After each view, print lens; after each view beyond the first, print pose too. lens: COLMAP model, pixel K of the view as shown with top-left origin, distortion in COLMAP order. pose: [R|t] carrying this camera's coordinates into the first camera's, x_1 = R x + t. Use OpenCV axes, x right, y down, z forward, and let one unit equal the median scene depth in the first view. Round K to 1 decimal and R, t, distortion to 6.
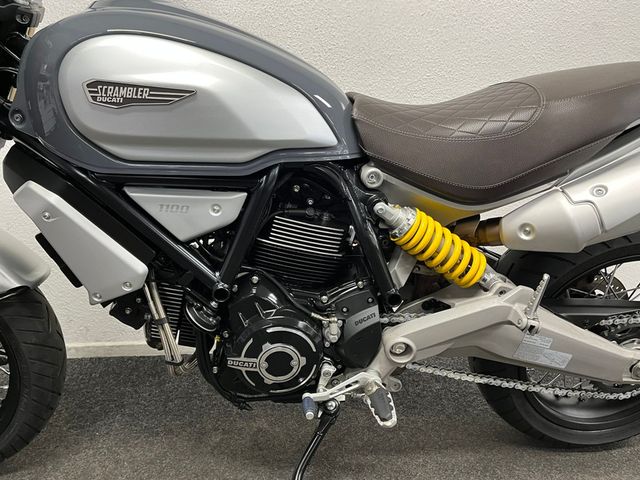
lens RADIAL K [[507.2, 0, 316.1], [0, 507.2, 238.8], [0, 0, 1]] dist [0.067534, -0.006438]
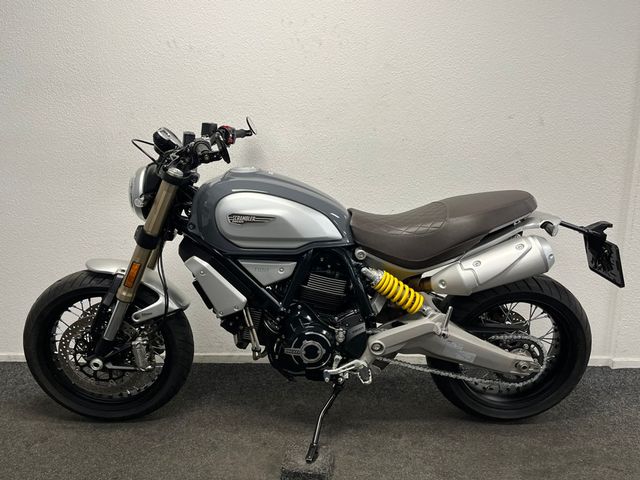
lens RADIAL K [[507.2, 0, 316.2], [0, 507.2, 237.7], [0, 0, 1]] dist [0.067534, -0.006438]
pose [[0.997300, 0.008404, -0.072947, 0.078829], [-0.015861, 0.994631, -0.102259, 0.015635], [0.071696, 0.103139, 0.992080, -0.907462]]
